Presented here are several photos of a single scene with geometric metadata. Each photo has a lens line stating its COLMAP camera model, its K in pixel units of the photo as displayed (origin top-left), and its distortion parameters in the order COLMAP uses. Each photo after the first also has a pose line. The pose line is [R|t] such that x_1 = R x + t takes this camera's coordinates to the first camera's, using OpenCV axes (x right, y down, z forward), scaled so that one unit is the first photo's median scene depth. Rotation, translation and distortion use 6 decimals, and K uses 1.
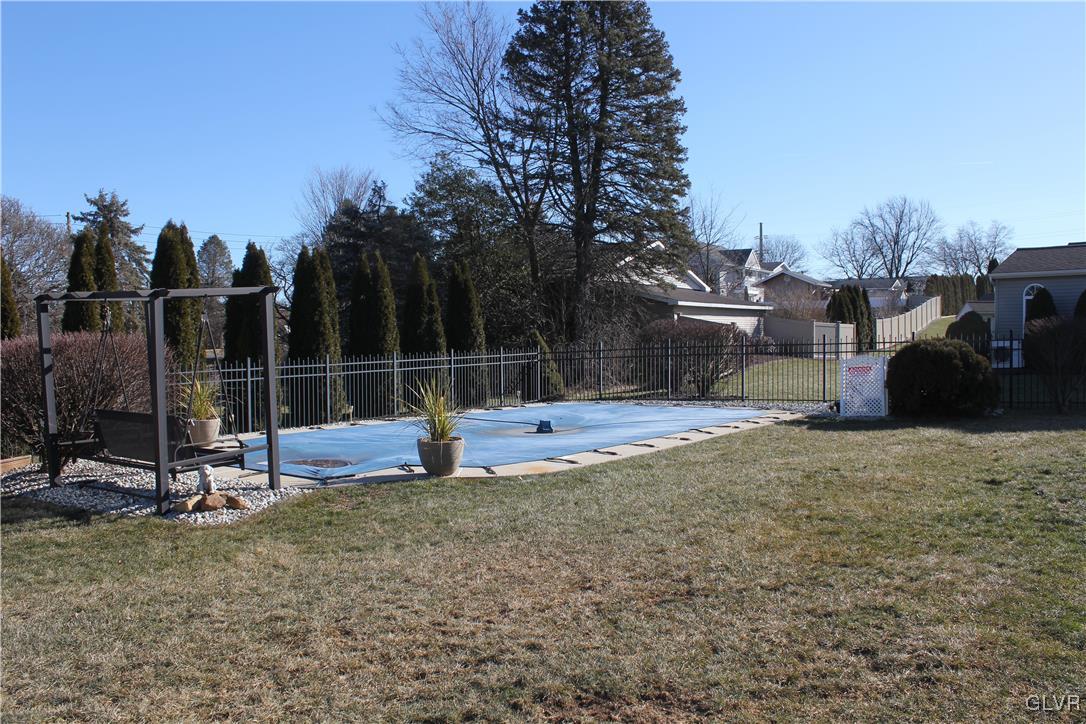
lens RADIAL K [[883.1, 0, 543.0], [0, 883.1, 362.0], [0, 0, 1]] dist [-0.164563, 0.131230]
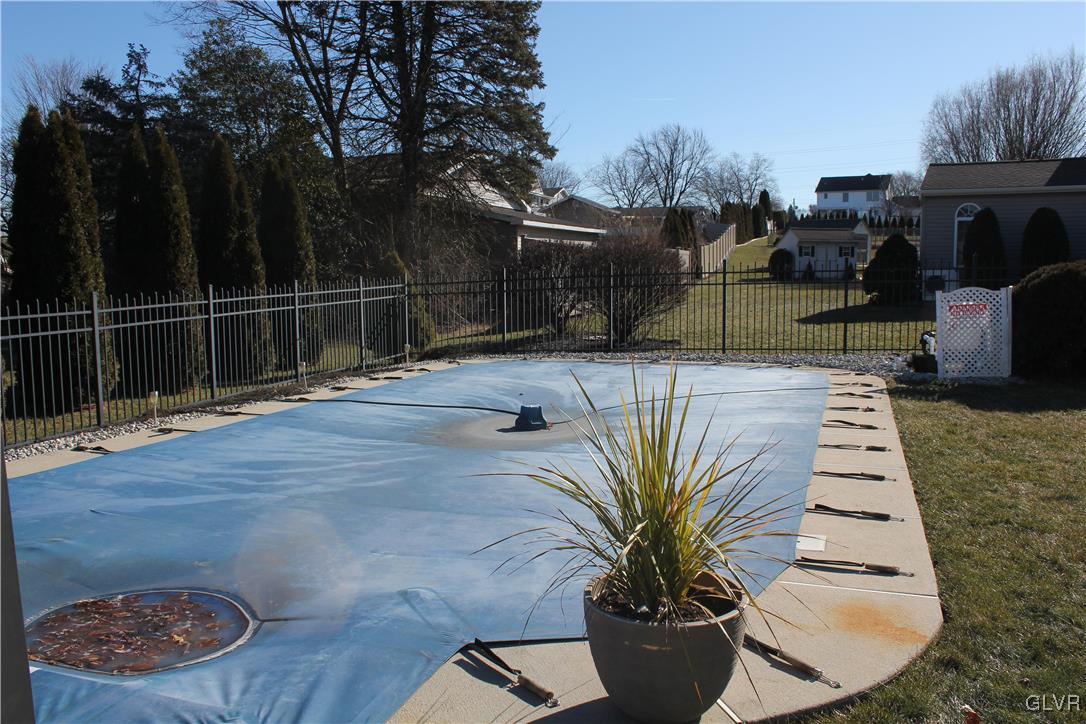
lens RADIAL K [[883.1, 0, 543.0], [0, 883.1, 362.0], [0, 0, 1]] dist [-0.164563, 0.131230]
pose [[0.959402, -0.030299, 0.280411, -0.066327], [0.008196, 0.996788, 0.079663, -0.002696], [-0.281924, -0.074130, 0.956569, 0.213927]]
